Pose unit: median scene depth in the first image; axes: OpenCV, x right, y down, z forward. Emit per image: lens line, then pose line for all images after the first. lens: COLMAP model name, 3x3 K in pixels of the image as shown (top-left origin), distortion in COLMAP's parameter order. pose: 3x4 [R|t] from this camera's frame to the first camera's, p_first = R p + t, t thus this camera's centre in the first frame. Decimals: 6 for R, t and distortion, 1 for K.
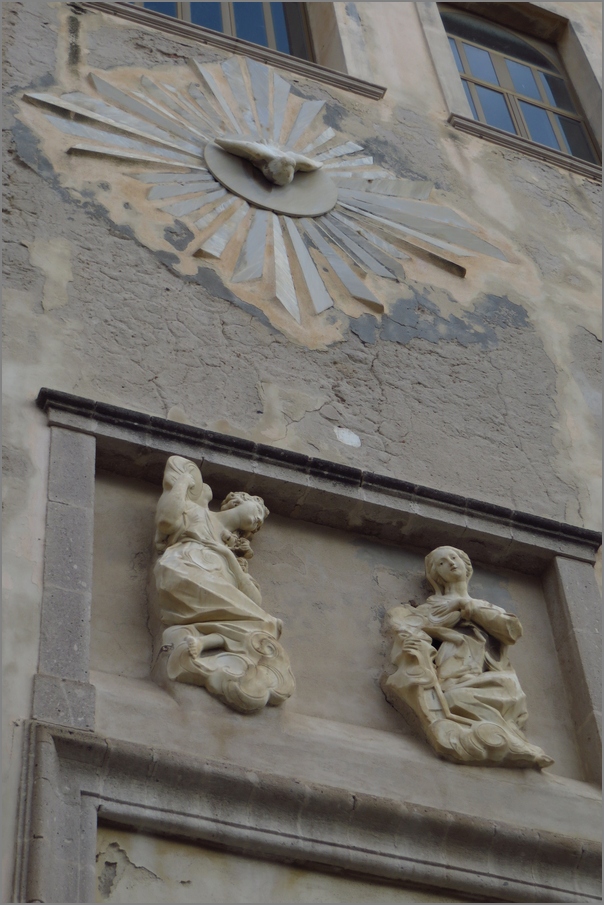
lens RADIAL K [[1827.9, 0, 302.0], [0, 1827.9, 452.5], [0, 0, 1]] dist [-0.040887, -0.084882]
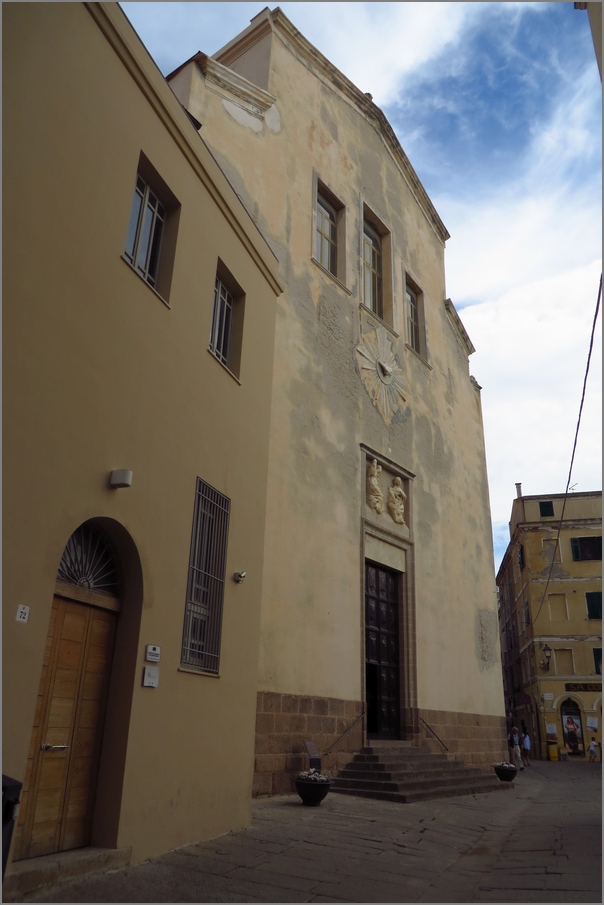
lens RADIAL K [[672.6, 0, 302.1], [0, 672.6, 436.4], [0, 0, 1]] dist [-0.024603, 0.004502]
pose [[0.849794, 0.295535, 0.436473, -1.222121], [-0.462829, 0.814629, 0.349526, -0.698167], [-0.252267, -0.499038, 0.829049, -0.692888]]
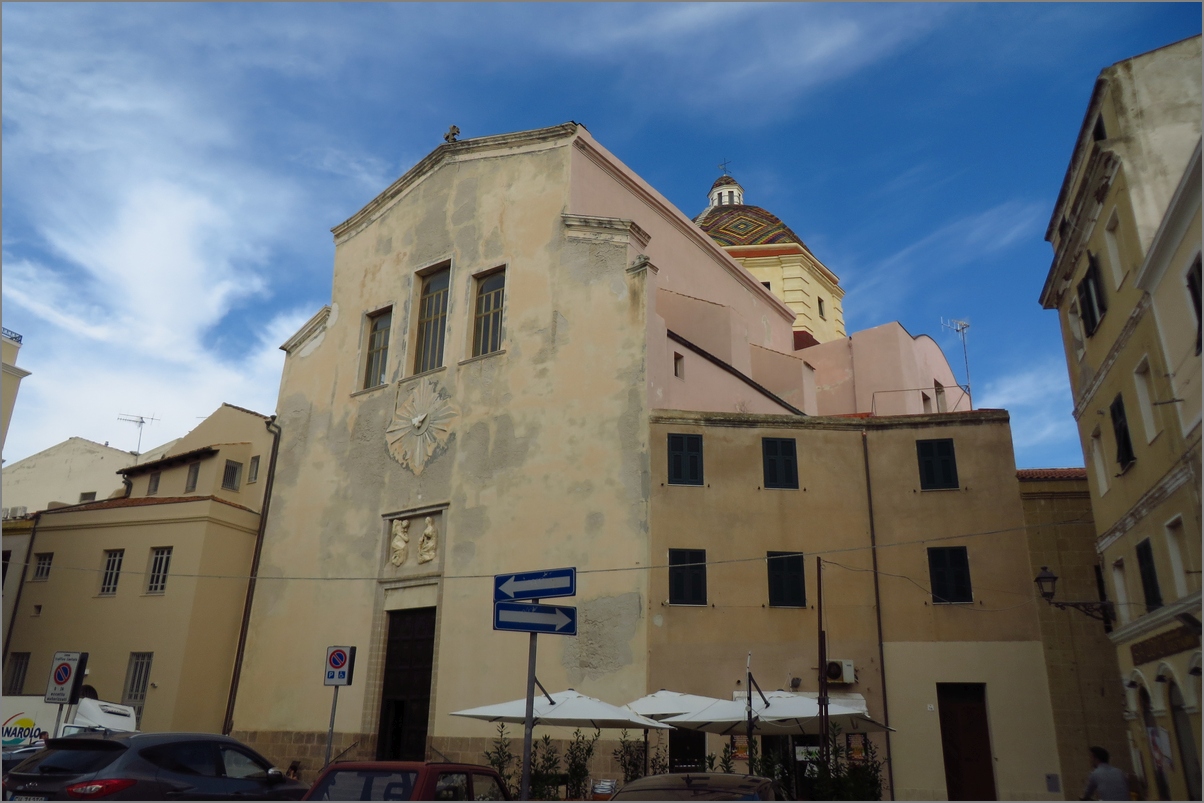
lens RADIAL K [[894.8, 0, 602.0], [0, 894.8, 401.5], [0, 0, 1]] dist [-0.024603, 0.004502]
pose [[0.530954, -0.226096, -0.816681, 3.056262], [0.623677, 0.756715, 0.195981, -0.484693], [0.573685, -0.613403, 0.542792, -0.065978]]
